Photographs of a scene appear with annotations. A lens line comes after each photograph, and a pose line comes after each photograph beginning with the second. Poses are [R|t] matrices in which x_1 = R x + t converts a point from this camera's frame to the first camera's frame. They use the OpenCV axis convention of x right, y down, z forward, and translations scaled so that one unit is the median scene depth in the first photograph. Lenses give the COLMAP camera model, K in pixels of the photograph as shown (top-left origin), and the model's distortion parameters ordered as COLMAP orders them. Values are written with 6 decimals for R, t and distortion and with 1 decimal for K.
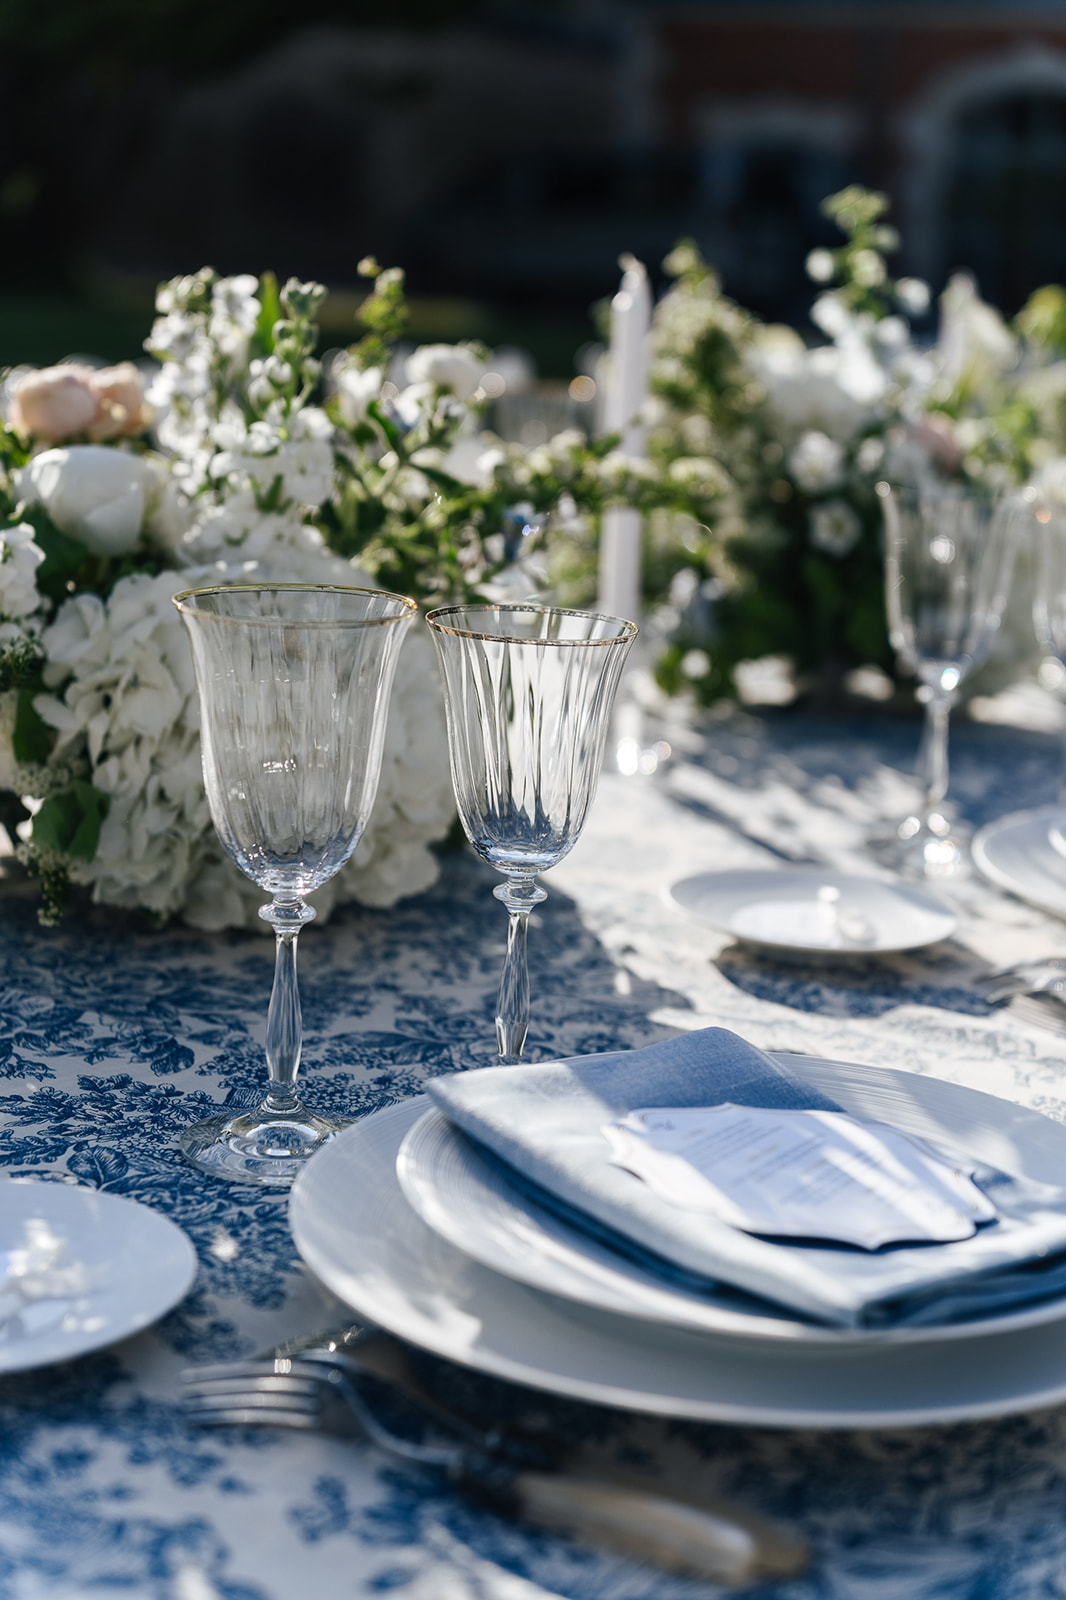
lens RADIAL K [[1947.7, 0, 533.0], [0, 1947.7, 800.0], [0, 0, 1]] dist [-0.124627, 0.012213]
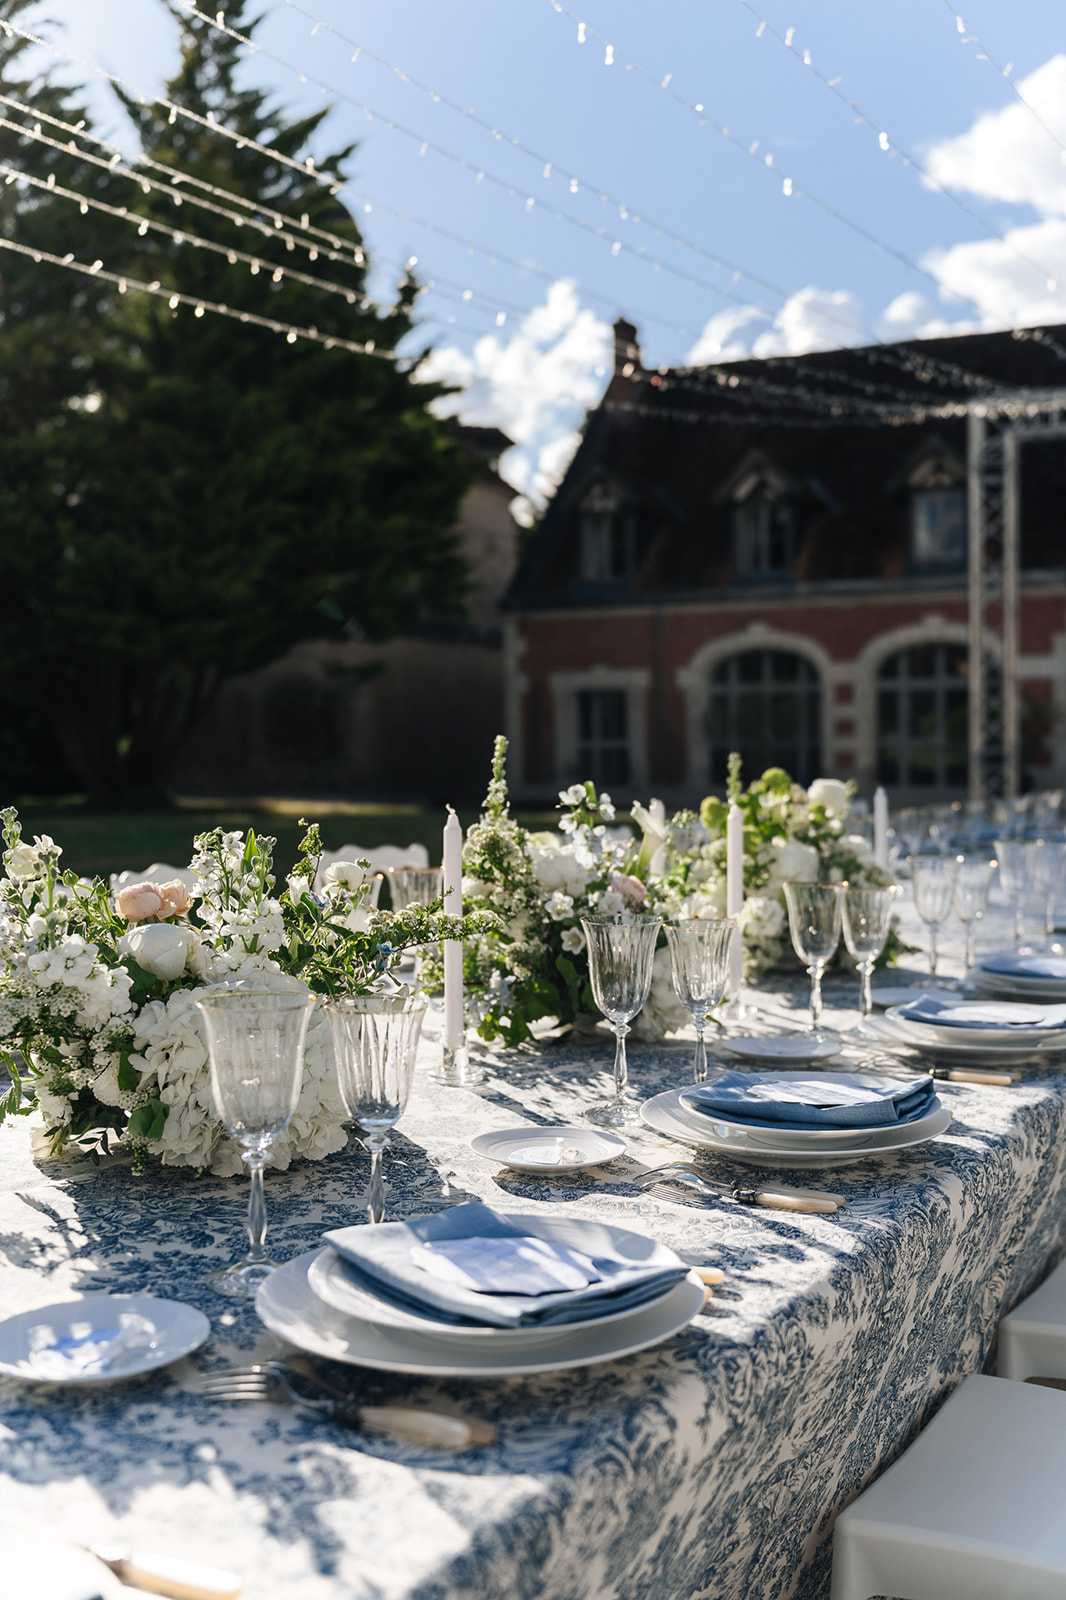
lens RADIAL K [[1260.3, 0, 533.0], [0, 1260.3, 800.0], [0, 0, 1]] dist [-0.126863, -0.001579]
pose [[0.996639, -0.052655, 0.062756, 0.079464], [0.066513, 0.967316, -0.244694, 0.028789], [-0.047820, 0.248046, 0.967567, -0.275678]]
